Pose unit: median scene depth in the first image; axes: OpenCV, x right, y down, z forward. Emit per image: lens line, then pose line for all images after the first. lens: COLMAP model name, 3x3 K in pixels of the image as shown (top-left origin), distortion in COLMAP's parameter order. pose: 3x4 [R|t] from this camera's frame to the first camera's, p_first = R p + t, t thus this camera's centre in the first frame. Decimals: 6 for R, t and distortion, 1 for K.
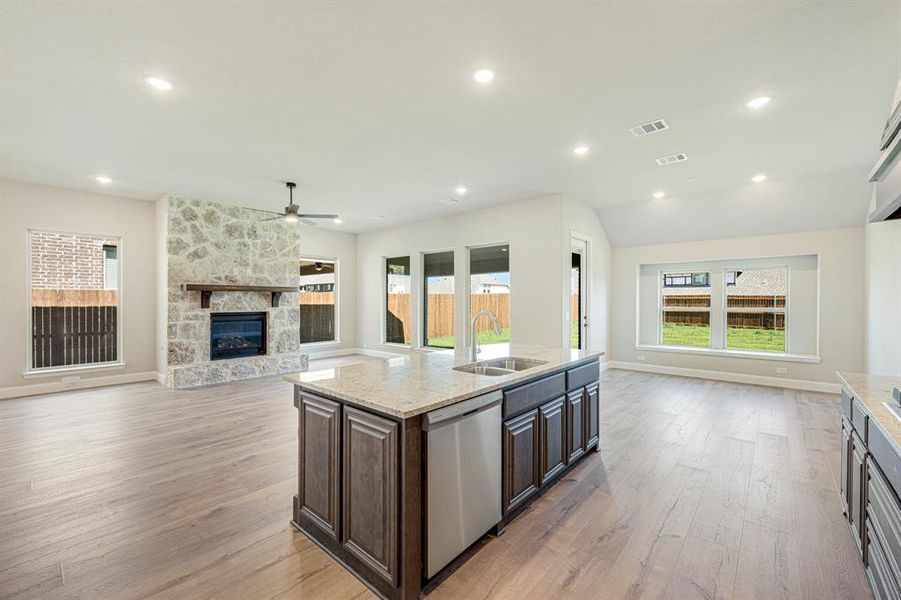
lens RADIAL K [[369.9, 0, 441.1], [0, 369.9, 301.9], [0, 0, 1]] dist [-0.001071, -0.000116]
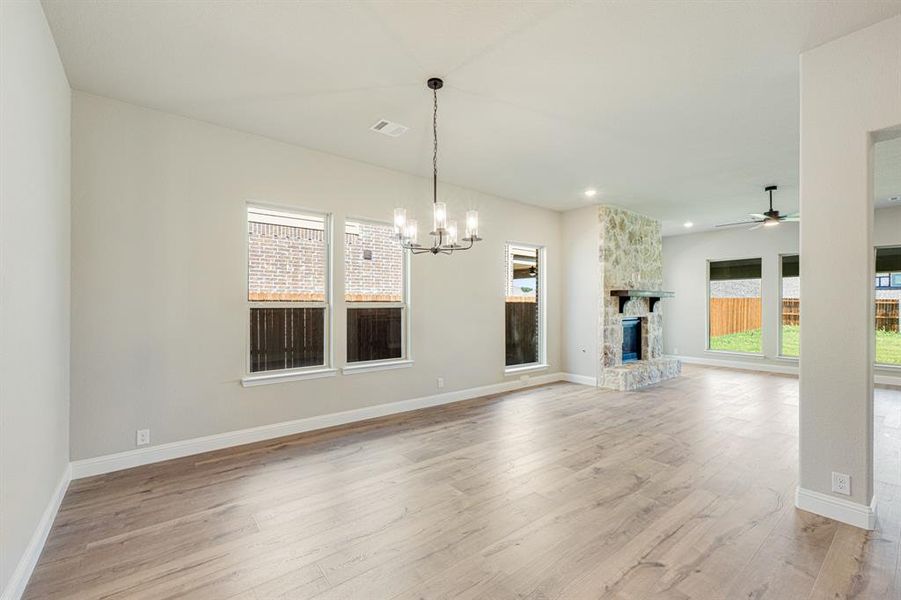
lens RADIAL K [[361.1, 0, 448.8], [0, 361.1, 301.4], [0, 0, 1]] dist [0.001894, 0.000175]
pose [[0.981578, 0.000190, -0.191060, -0.926631], [-0.002533, 0.999925, -0.012017, -0.002462], [0.191044, 0.012280, 0.981505, -0.083106]]
